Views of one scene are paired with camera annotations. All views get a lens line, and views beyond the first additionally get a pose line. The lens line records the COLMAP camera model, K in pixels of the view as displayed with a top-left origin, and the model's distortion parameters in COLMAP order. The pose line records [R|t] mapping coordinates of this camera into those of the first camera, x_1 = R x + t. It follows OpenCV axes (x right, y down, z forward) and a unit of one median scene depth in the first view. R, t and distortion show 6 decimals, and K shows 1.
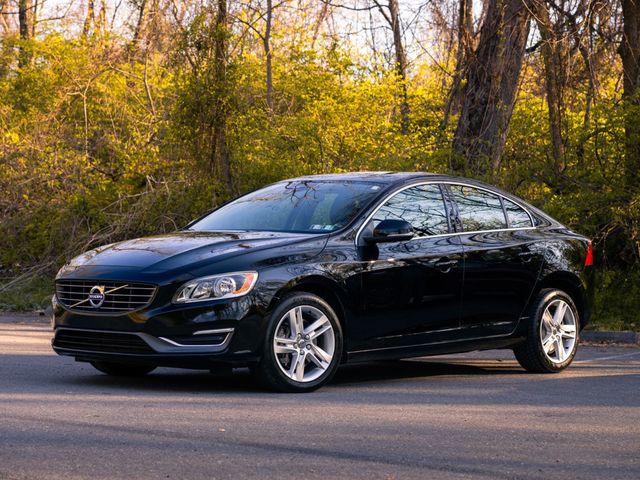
lens RADIAL K [[1511.8, 0, 321.2], [0, 1511.8, 238.8], [0, 0, 1]] dist [0.077409, 0.000000]
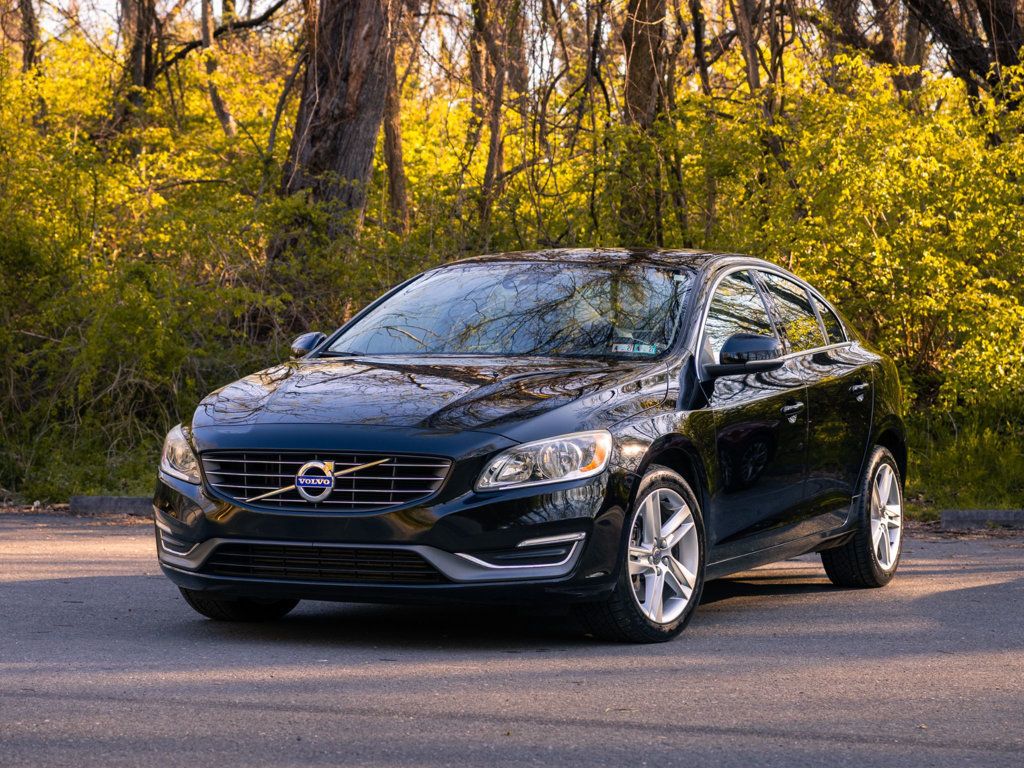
lens RADIAL K [[2546.4, 0, 518.2], [0, 2546.4, 388.4], [0, 0, 1]] dist [0.115293, 0.000000]
pose [[0.951254, -0.011799, 0.308182, -0.357161], [0.005769, 0.999774, 0.020467, -0.013342], [-0.308354, -0.017691, 0.951107, 0.106673]]
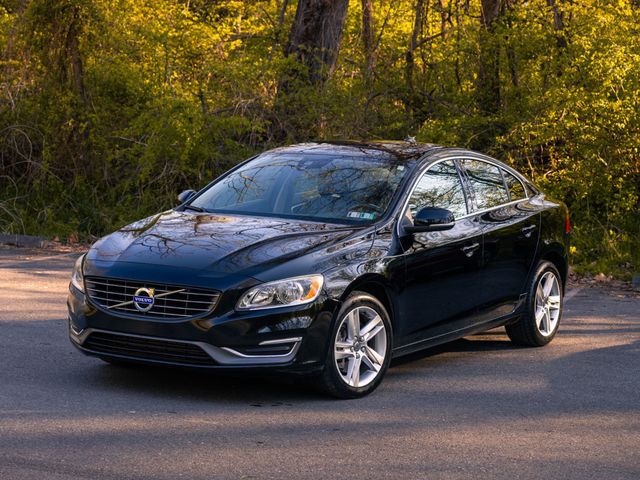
lens RADIAL K [[1495.5, 0, 314.0], [0, 1495.5, 237.2], [0, 0, 1]] dist [0.106742, 0.000000]
pose [[0.982078, 0.002695, 0.188457, -0.216007], [-0.020415, 0.995536, 0.092149, -0.084296], [-0.187367, -0.094345, 0.977749, 0.097045]]
